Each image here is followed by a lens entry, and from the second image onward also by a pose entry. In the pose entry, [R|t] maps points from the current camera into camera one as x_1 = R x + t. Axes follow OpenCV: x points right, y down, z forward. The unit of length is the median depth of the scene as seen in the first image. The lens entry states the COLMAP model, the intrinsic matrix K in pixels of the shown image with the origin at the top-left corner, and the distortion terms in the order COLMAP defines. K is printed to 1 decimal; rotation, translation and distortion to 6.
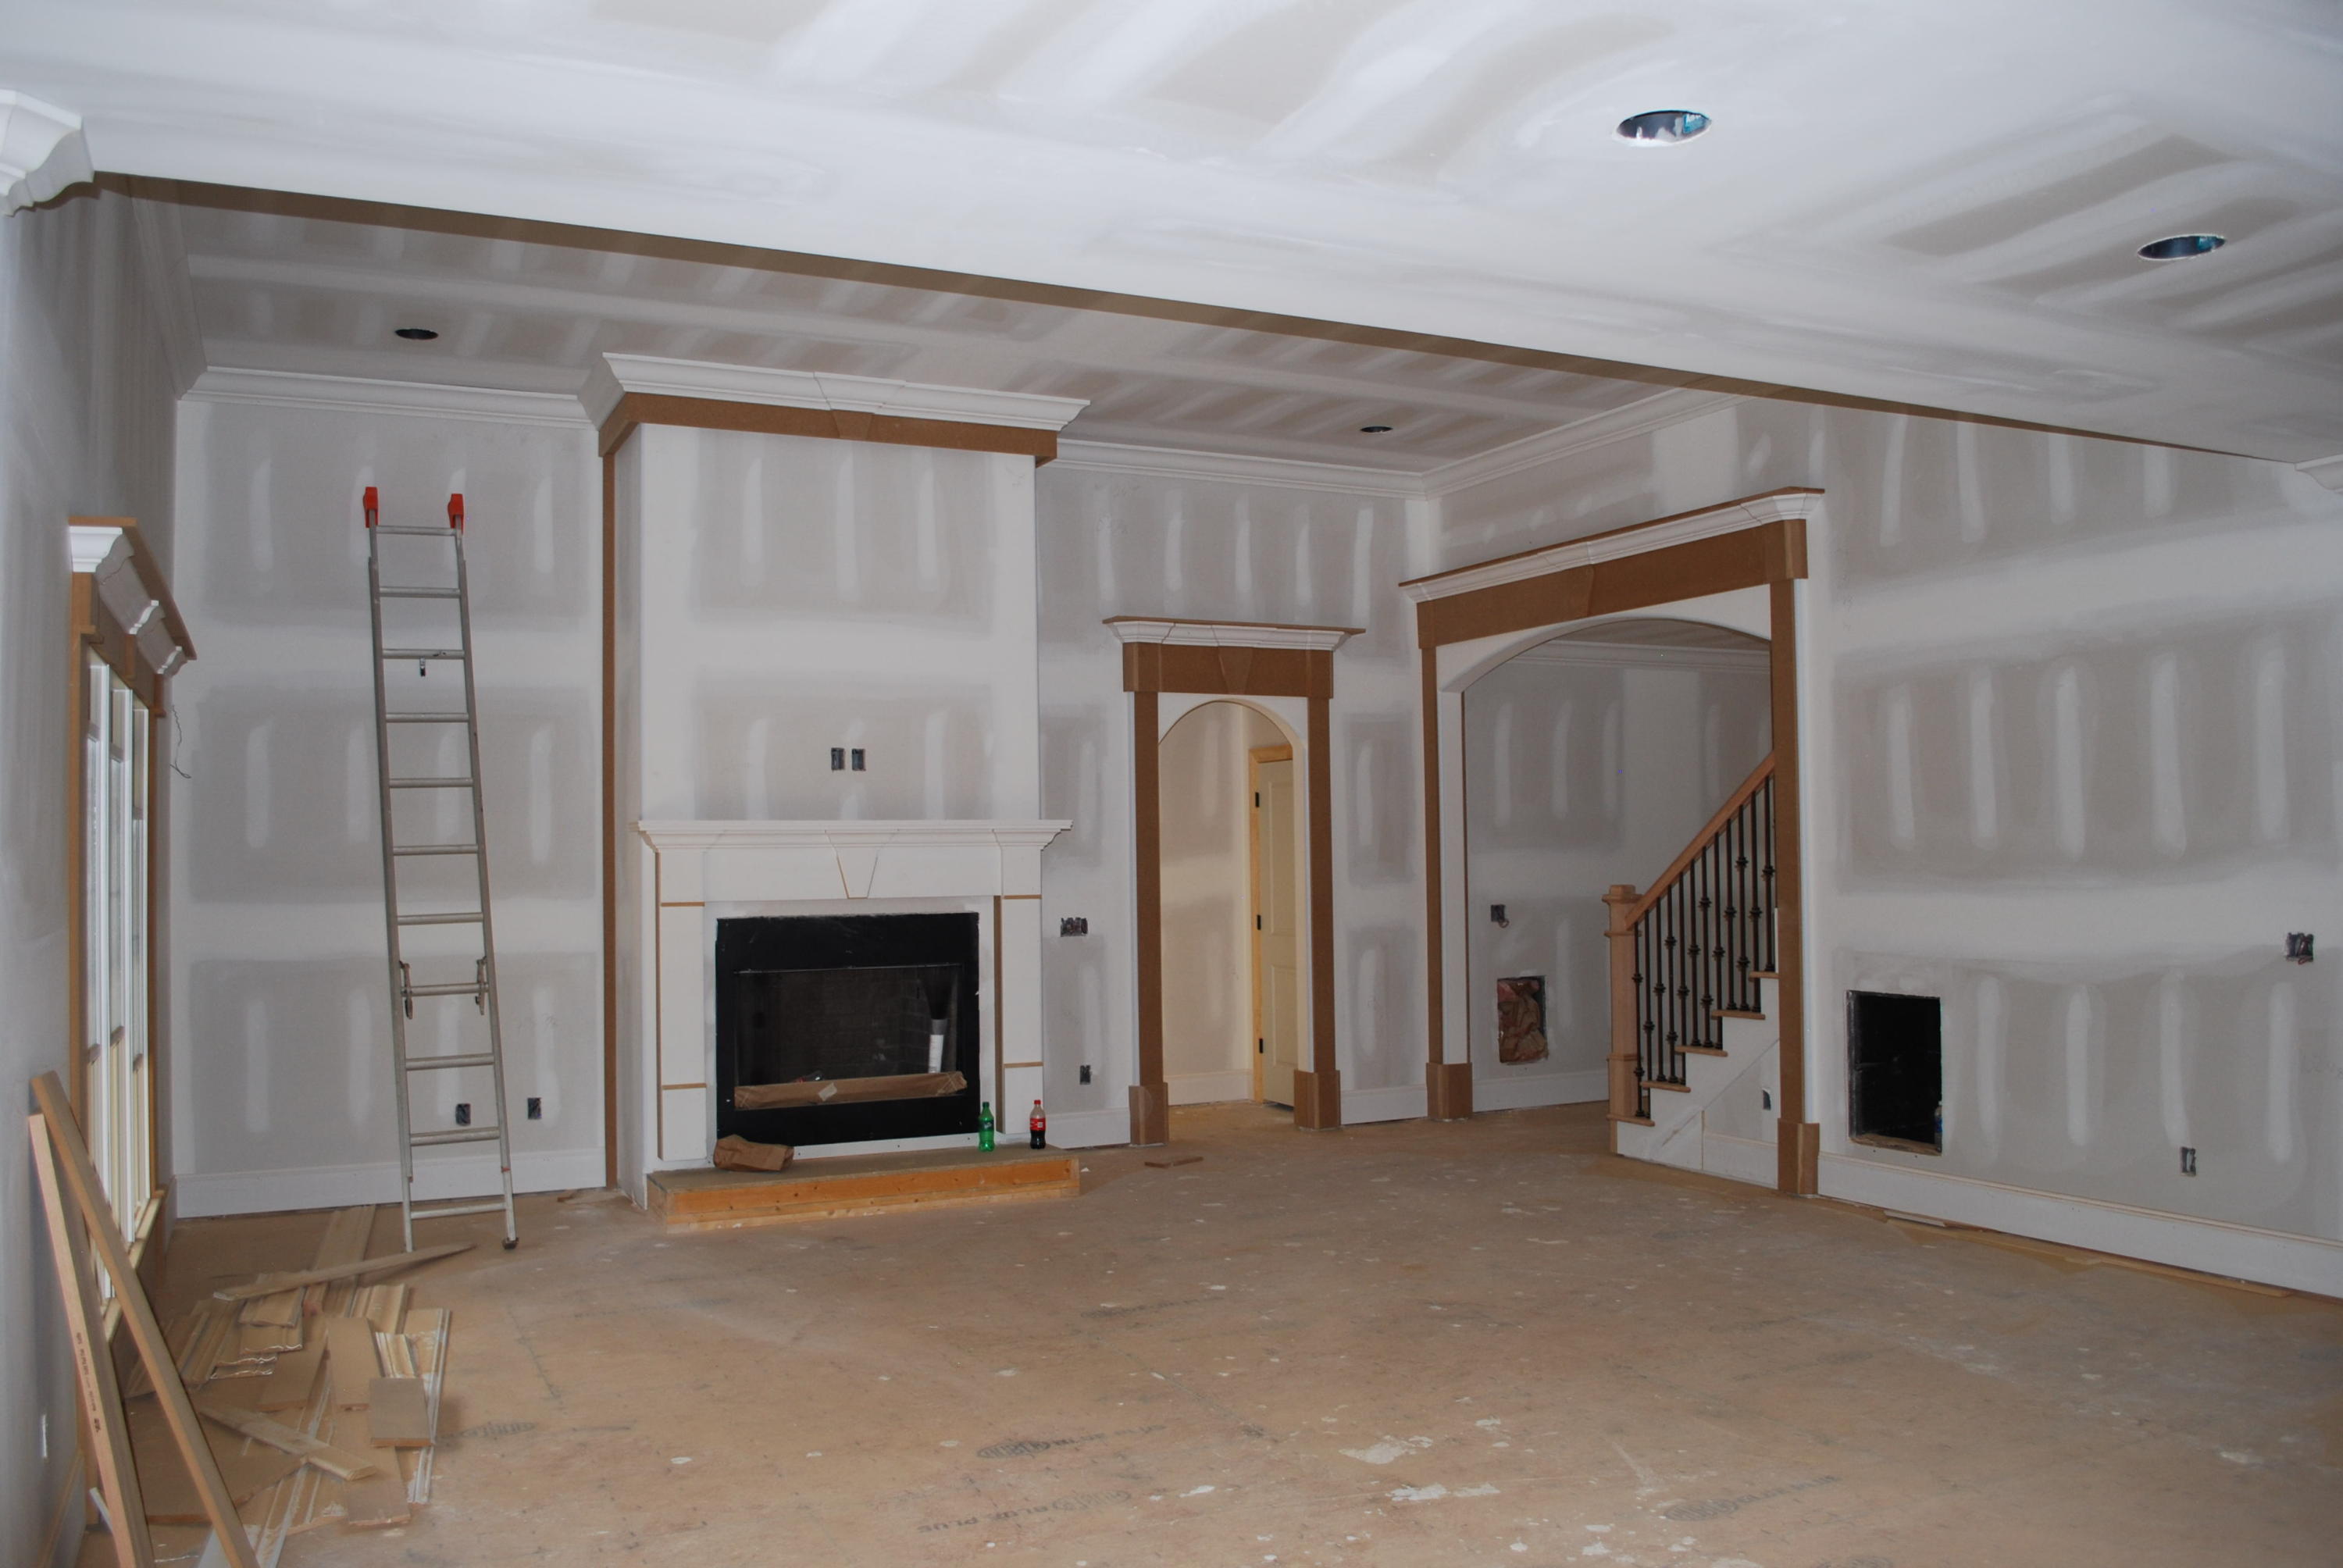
lens RADIAL K [[1851.6, 0, 1177.3], [0, 1851.6, 783.4], [0, 0, 1]] dist [-0.073267, -0.001893]
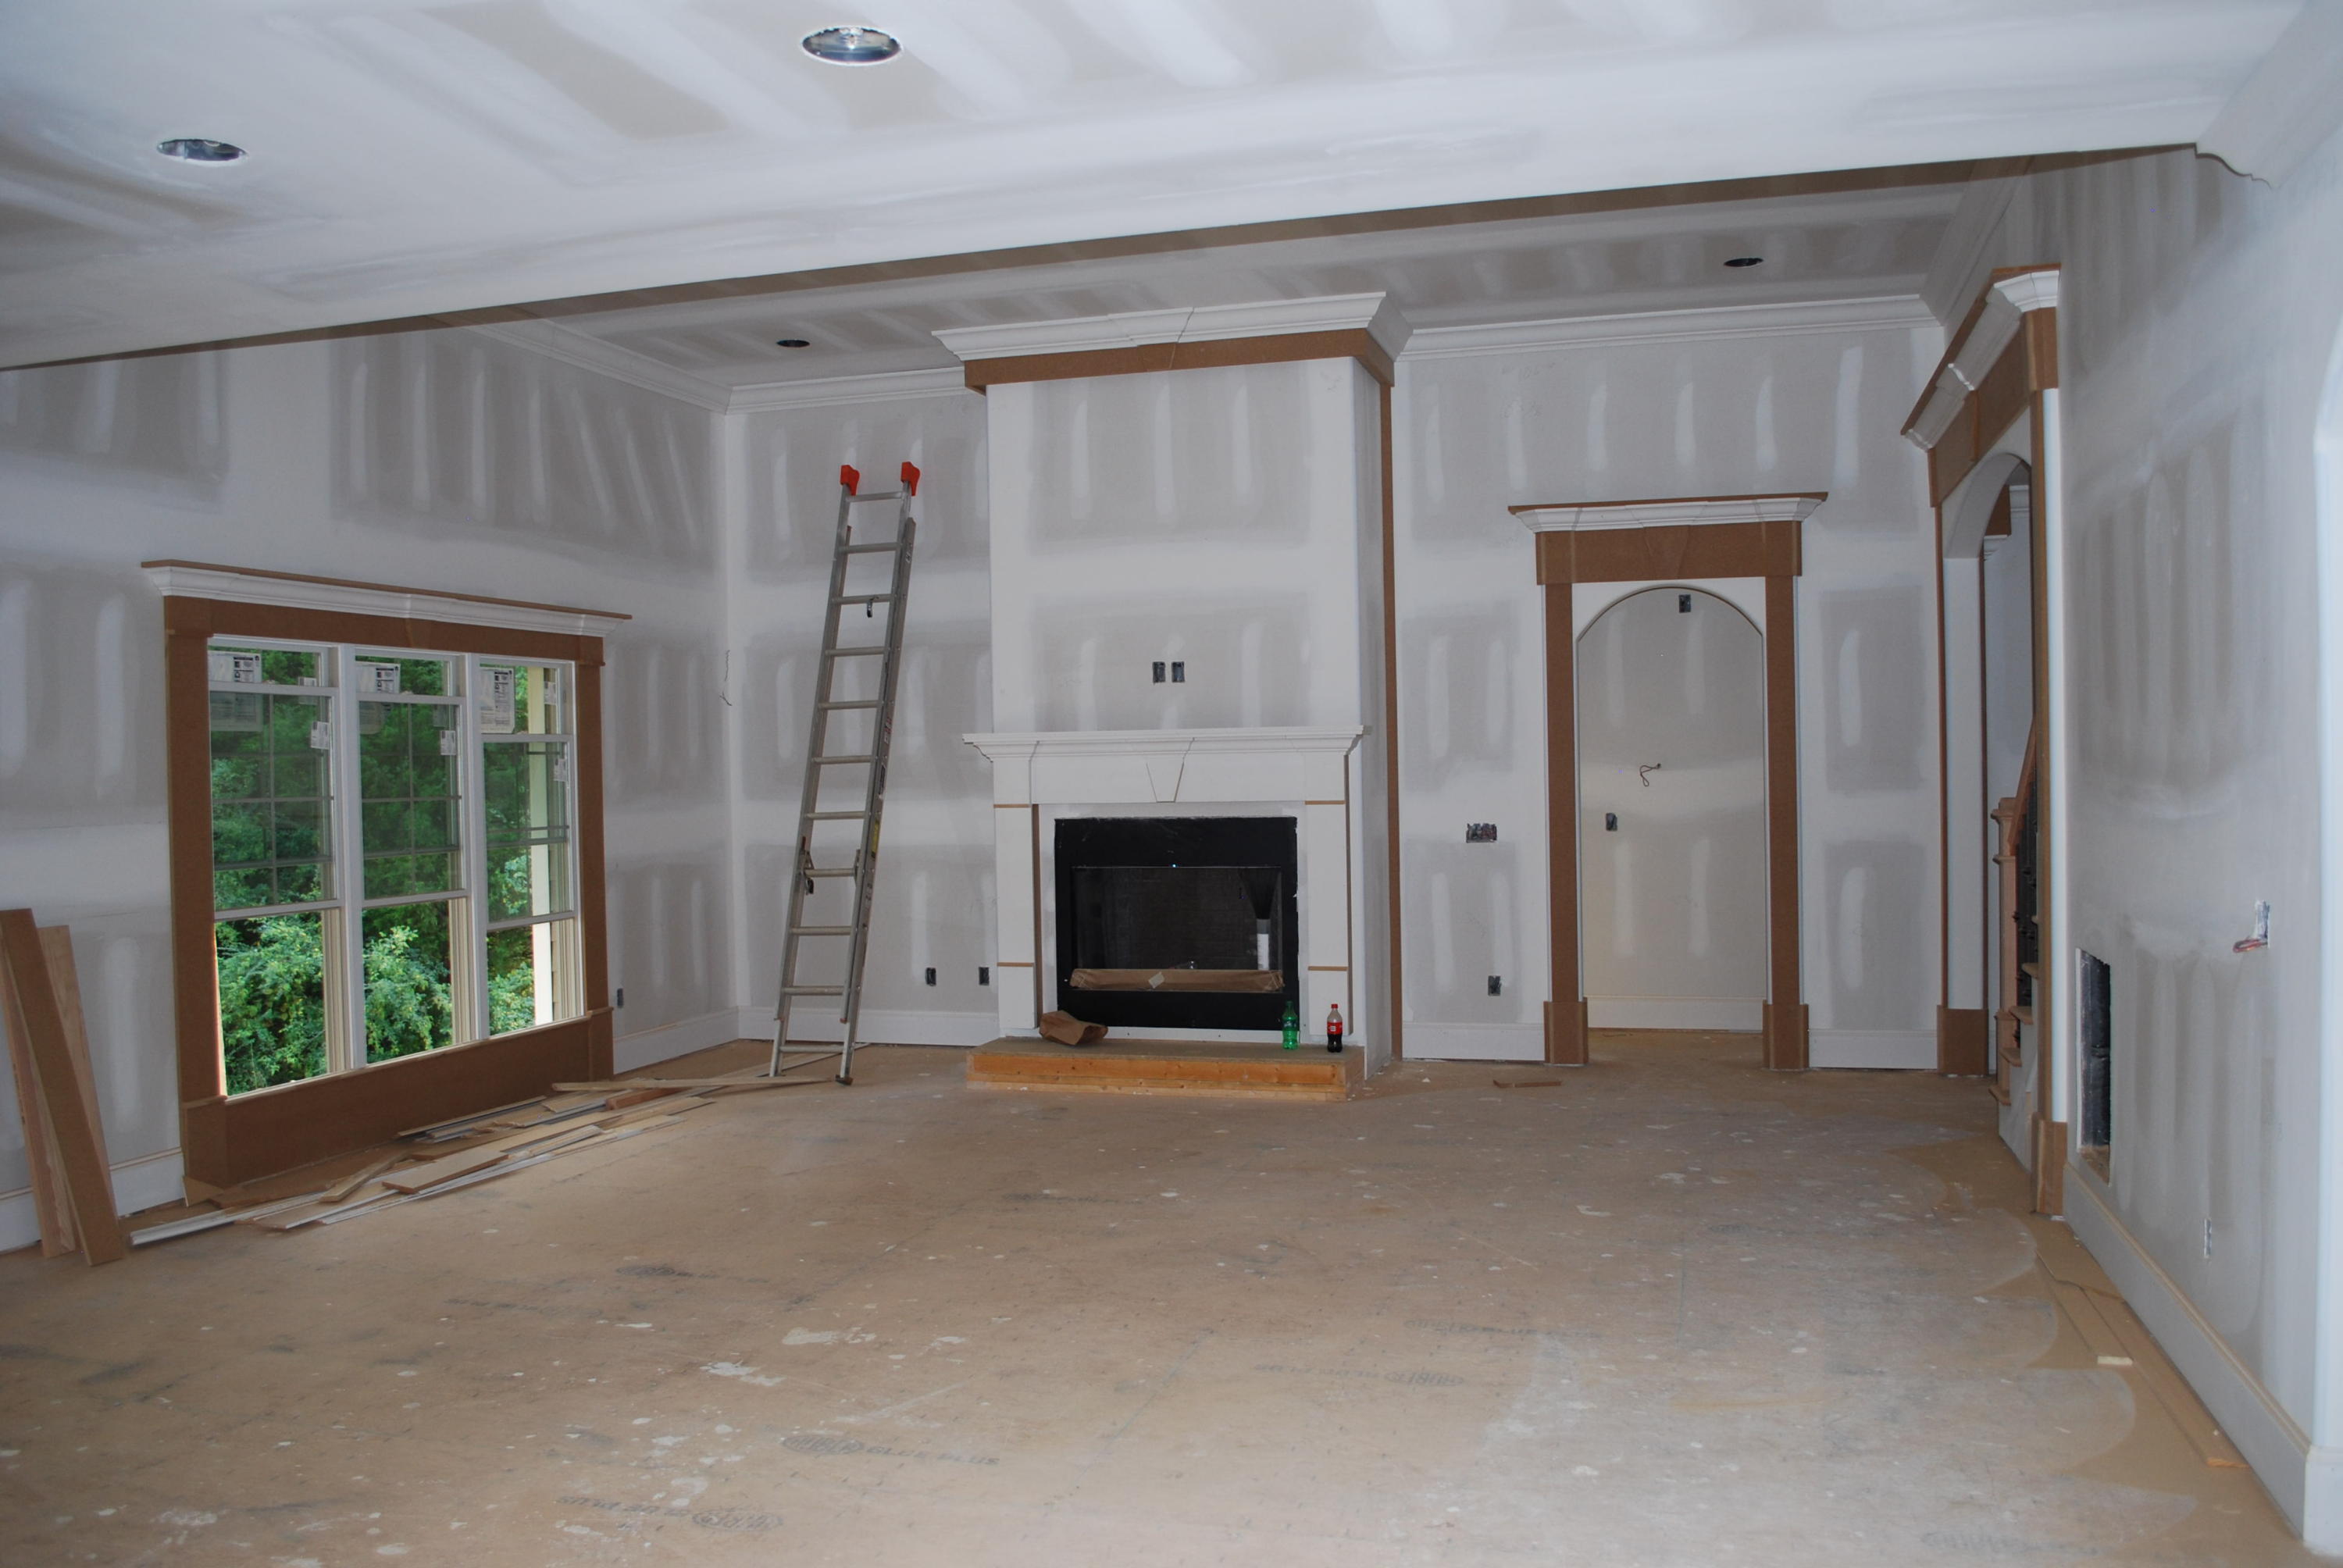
lens RADIAL K [[1851.6, 0, 1177.3], [0, 1851.6, 783.4], [0, 0, 1]] dist [-0.073267, -0.001893]
pose [[0.742153, 0.007498, -0.670189, 0.541716], [0.033135, 0.998304, 0.047862, 0.000180], [0.669411, -0.057728, 0.740646, 0.205425]]
